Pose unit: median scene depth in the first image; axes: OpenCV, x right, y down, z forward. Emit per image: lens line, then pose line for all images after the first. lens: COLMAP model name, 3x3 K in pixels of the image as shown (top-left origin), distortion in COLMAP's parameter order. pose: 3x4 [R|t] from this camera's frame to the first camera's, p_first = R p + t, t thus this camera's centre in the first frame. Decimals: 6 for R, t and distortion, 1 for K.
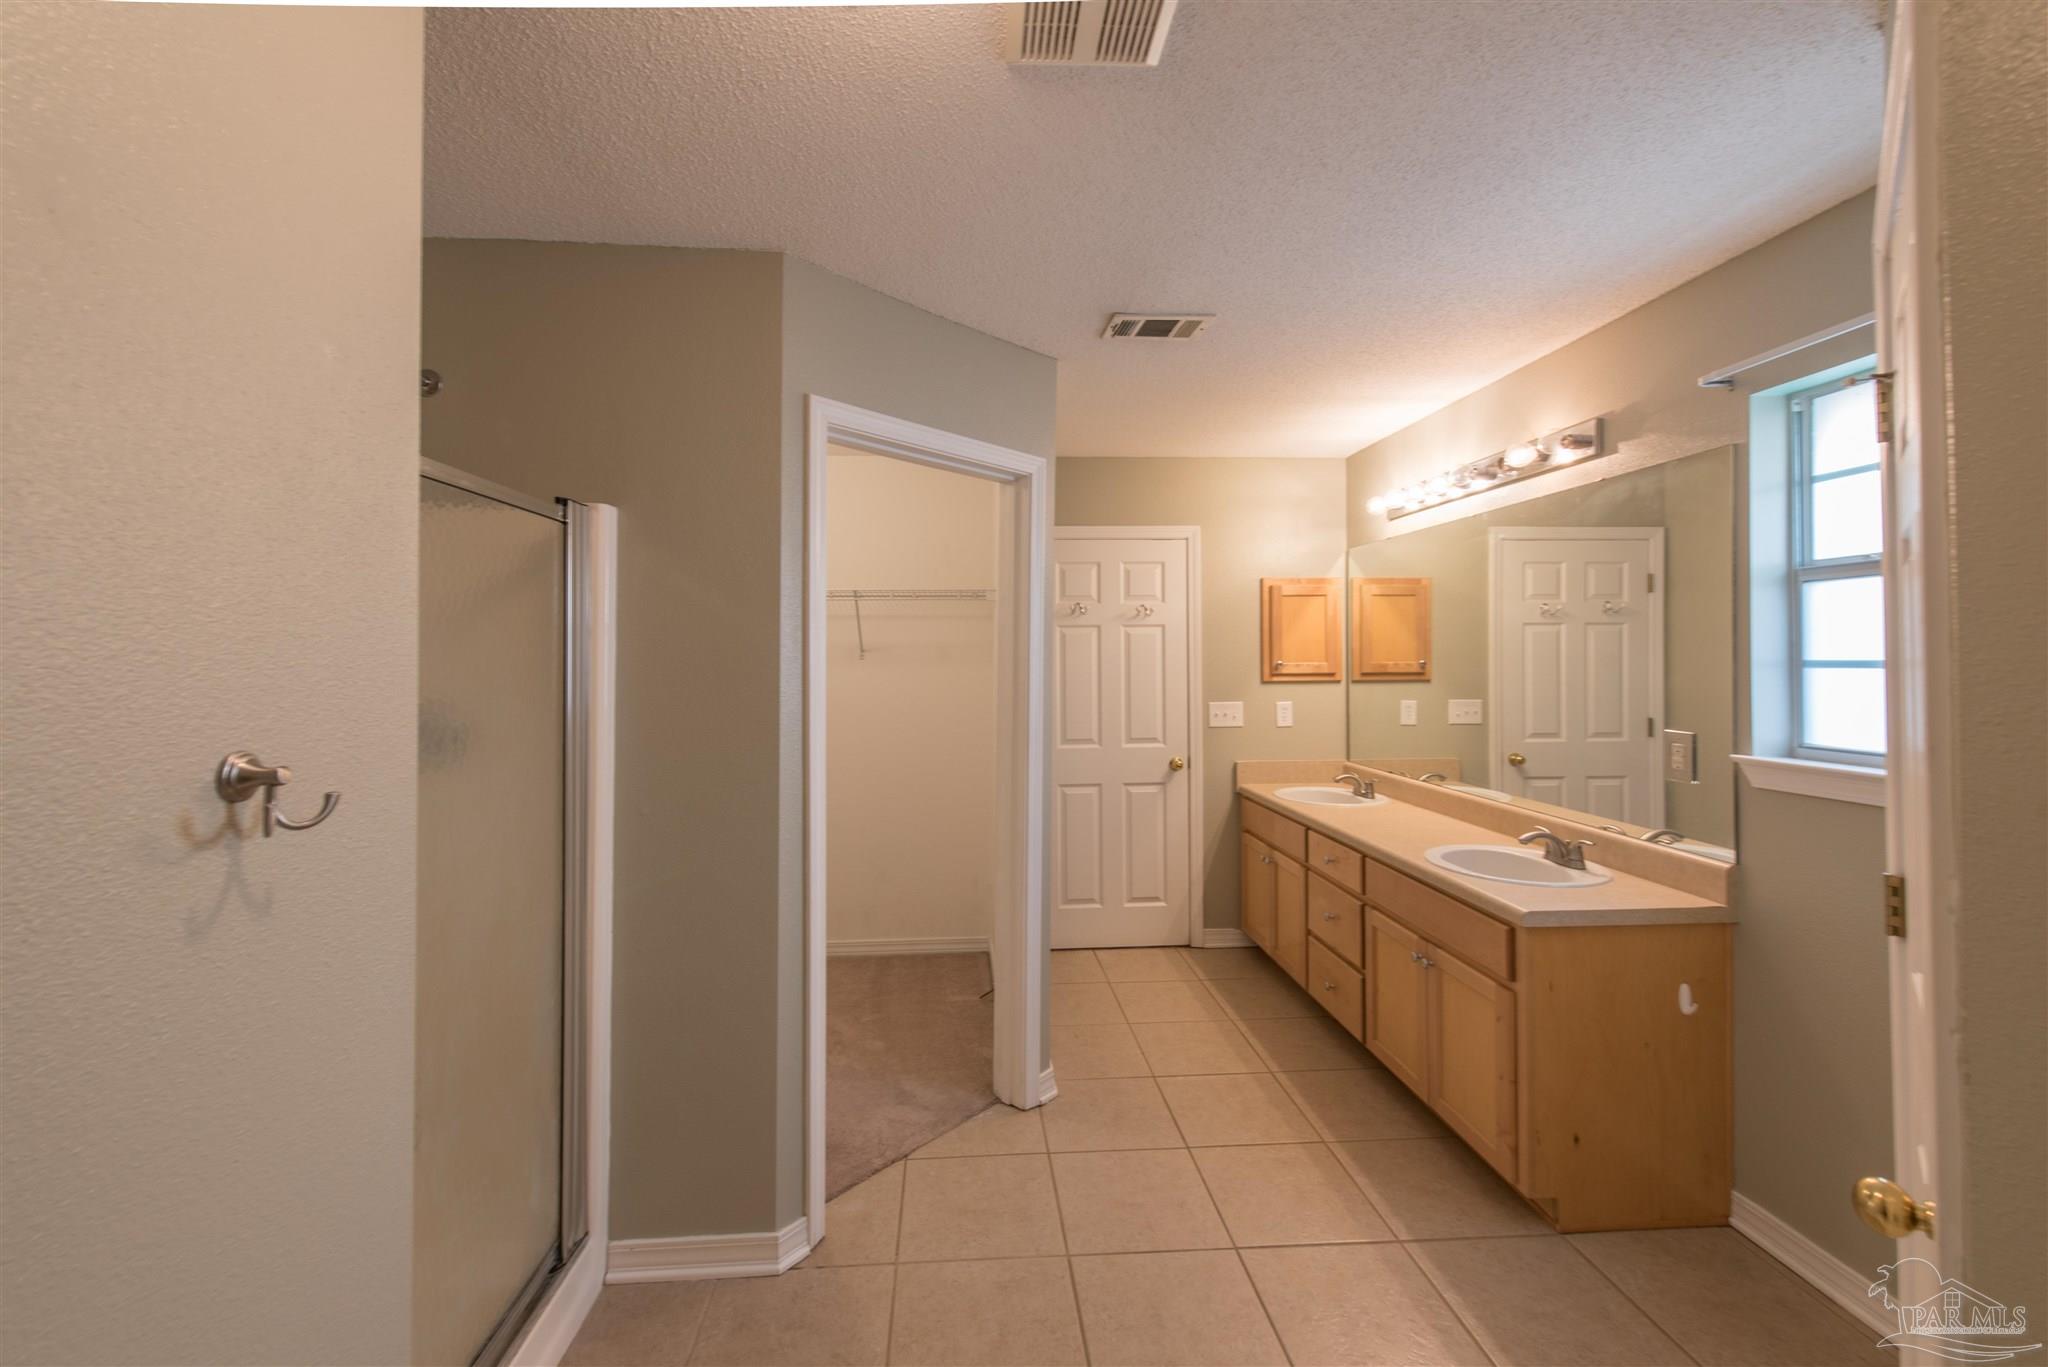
lens RADIAL K [[803.5, 0, 1024.0], [0, 803.5, 683.5], [0, 0, 1]] dist [0.001300, -0.000065]
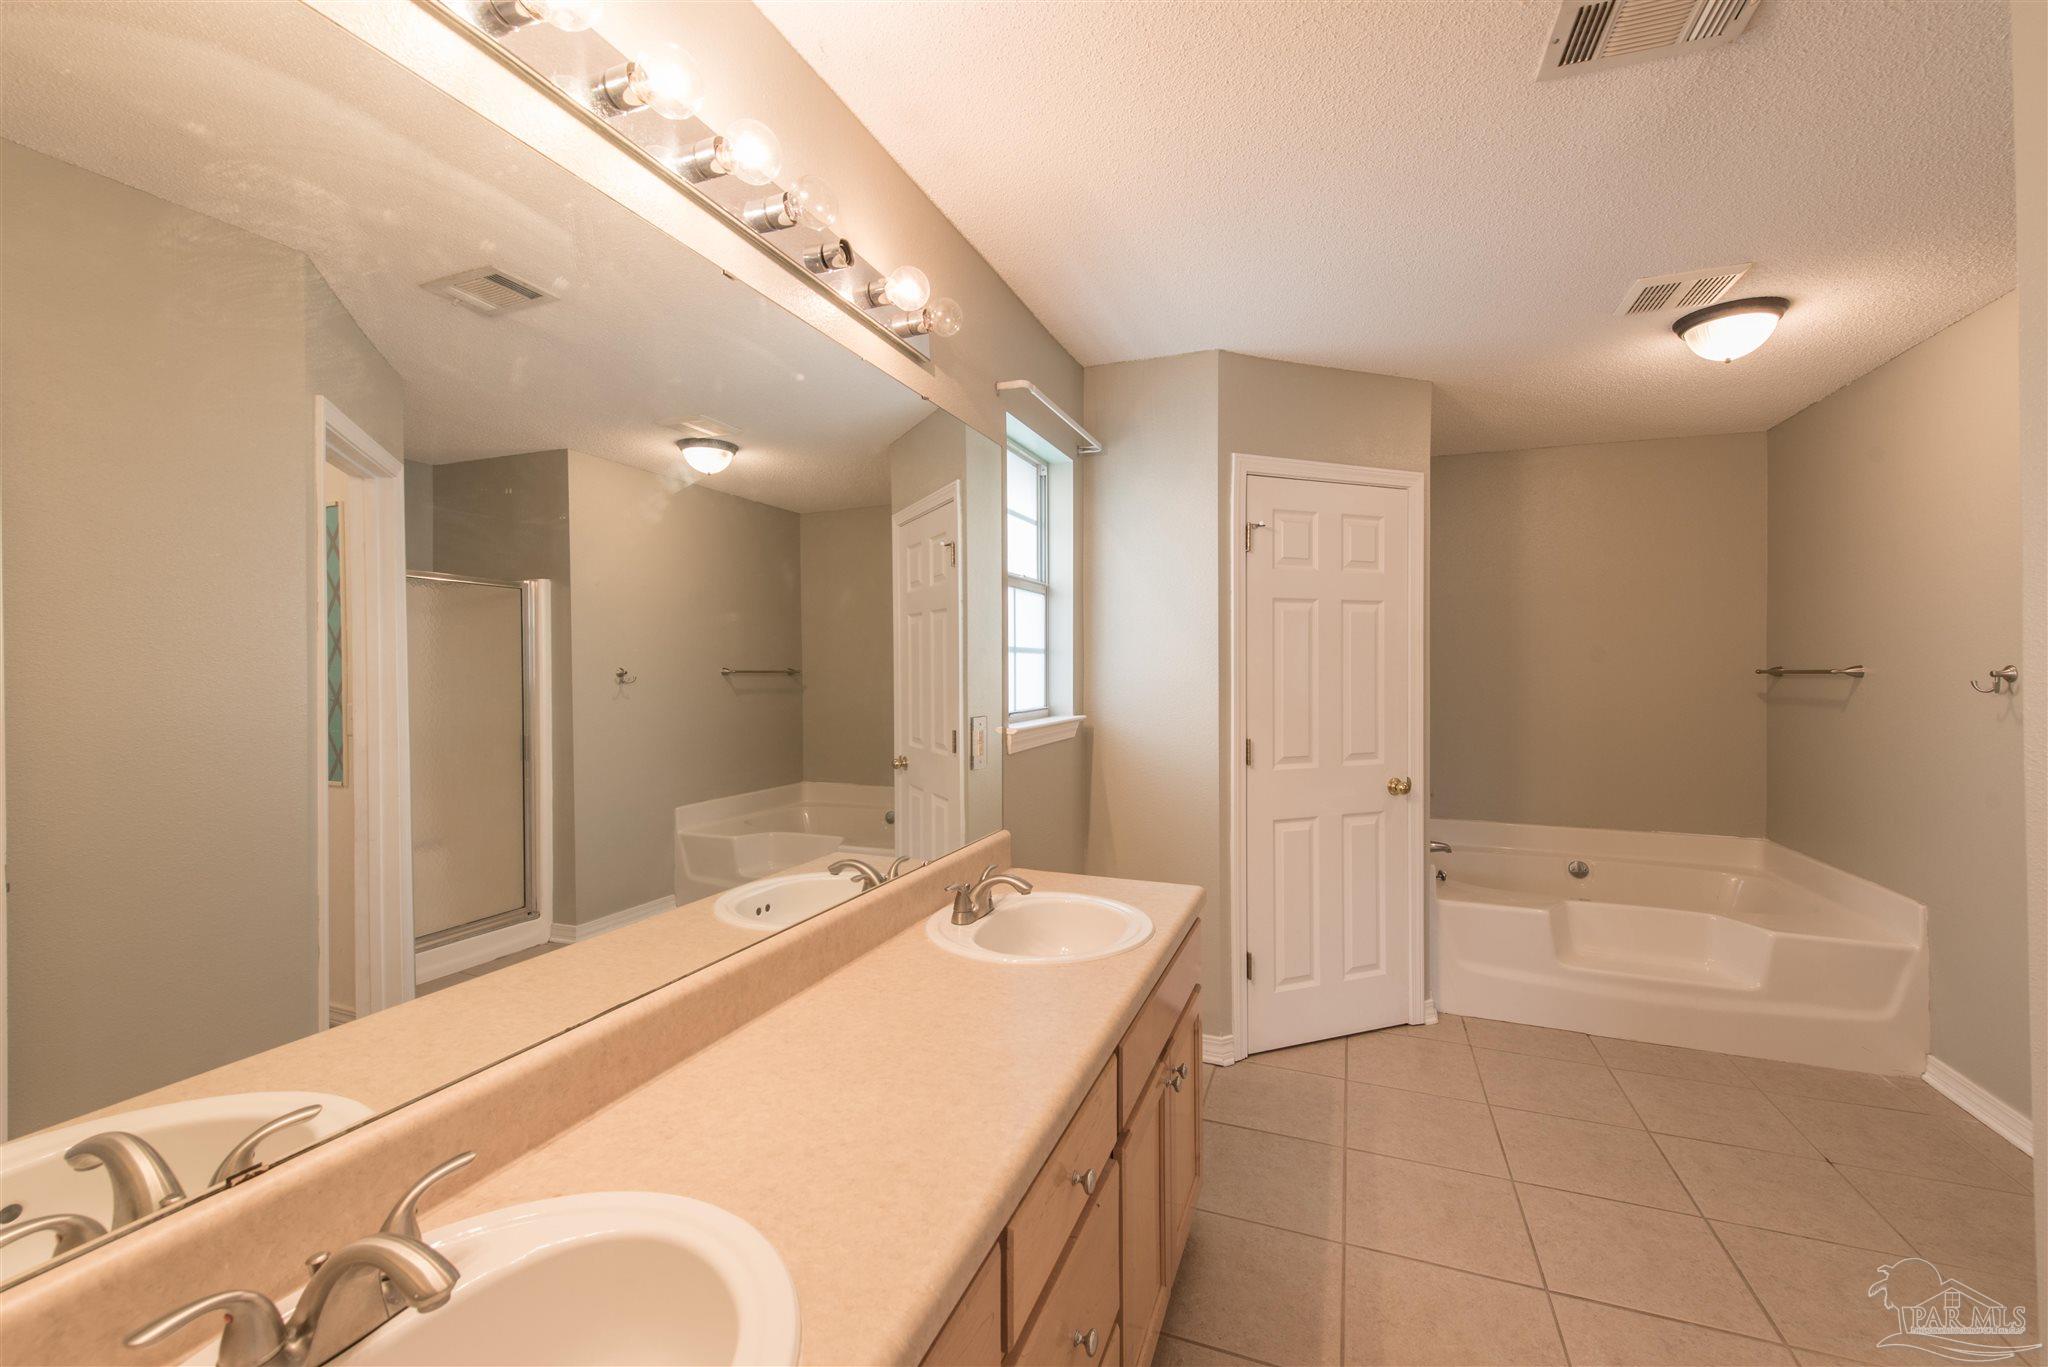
lens RADIAL K [[817.1, 0, 1020.5], [0, 817.1, 705.3], [0, 0, 1]] dist [0.002709, 0.000104]
pose [[-0.896906, -0.003390, 0.442207, 0.437119], [0.022344, 0.998346, 0.052972, -0.008762], [-0.441656, 0.057392, -0.895347, 2.292267]]
